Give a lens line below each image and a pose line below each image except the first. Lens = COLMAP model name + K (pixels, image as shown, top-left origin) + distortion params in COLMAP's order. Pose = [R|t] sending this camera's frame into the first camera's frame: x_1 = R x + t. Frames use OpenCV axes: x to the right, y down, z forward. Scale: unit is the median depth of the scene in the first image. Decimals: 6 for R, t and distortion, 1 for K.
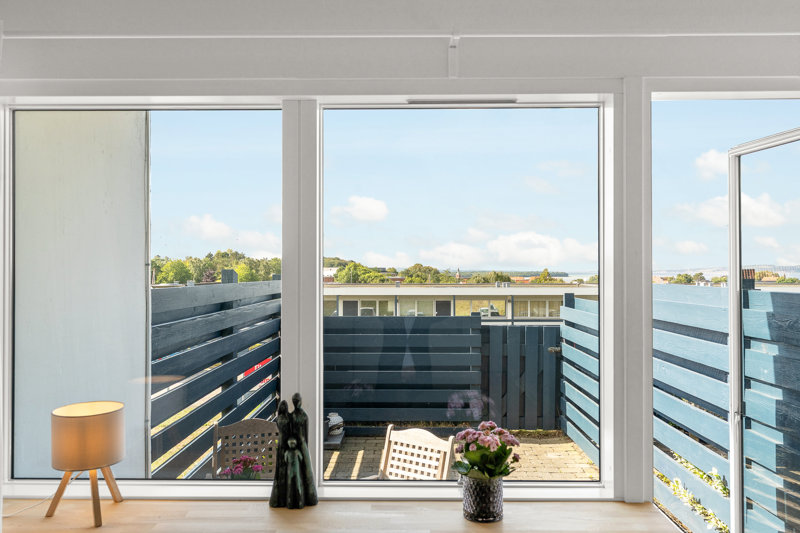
lens RADIAL K [[661.8, 0, 400.0], [0, 661.8, 266.5], [0, 0, 1]] dist [0.015270, 0.000203]
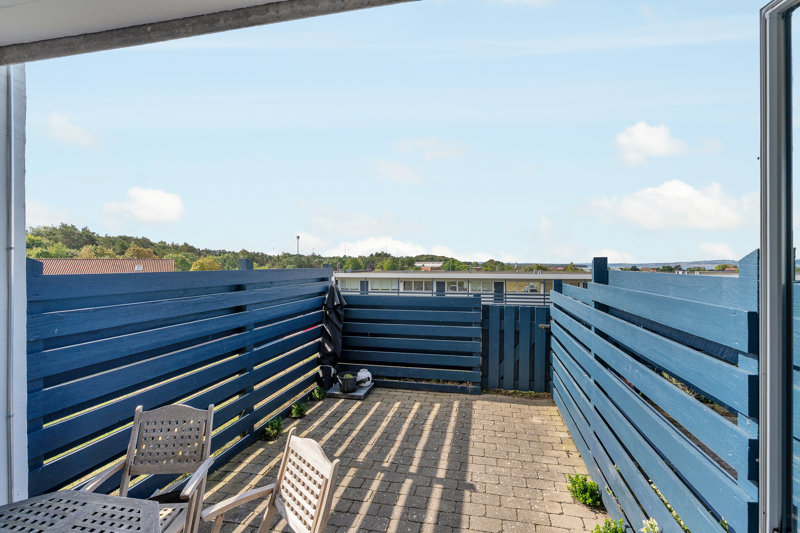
lens RADIAL K [[380.8, 0, 400.0], [0, 380.8, 266.5], [0, 0, 1]] dist [-0.001707, -0.000125]
pose [[0.978499, 0.002549, -0.206234, 0.122144], [0.000375, 0.999900, 0.014139, 0.007809], [0.206249, -0.013912, 0.978401, 0.281271]]
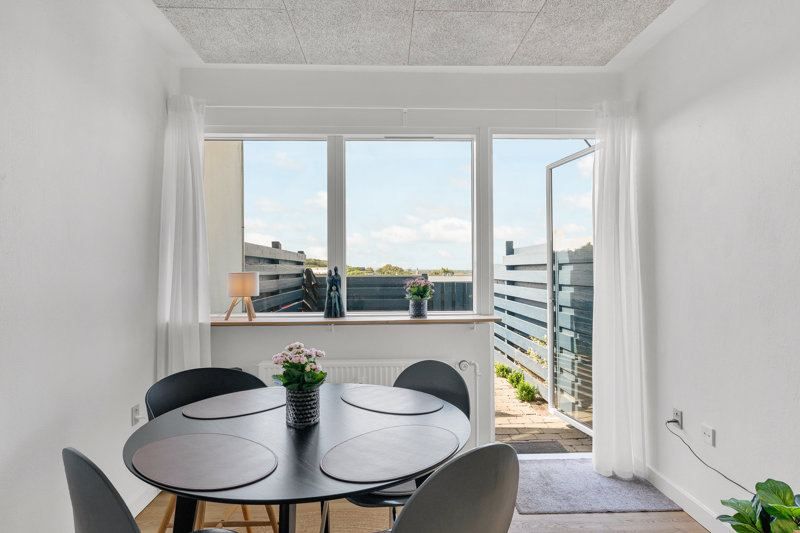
lens RADIAL K [[476.2, 0, 400.0], [0, 476.2, 266.5], [0, 0, 1]] dist [-0.000203, -0.000051]
pose [[0.998649, -0.004794, 0.051747, -0.006136], [0.004786, 0.999989, 0.000281, 0.051673], [-0.051748, -0.000033, 0.998660, -0.167061]]
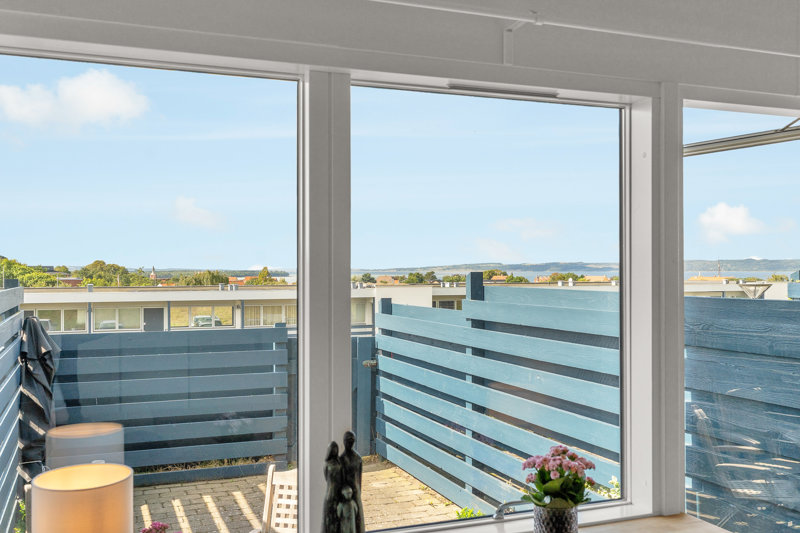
lens RADIAL K [[795.0, 0, 412.6], [0, 795.0, 266.4], [0, 0, 1]] dist [0.014405, -0.003598]
pose [[0.920305, 0.000206, 0.391201, -0.126584], [-0.001169, 0.999997, 0.002222, -0.004183], [-0.391200, -0.002502, 0.920302, 0.017065]]
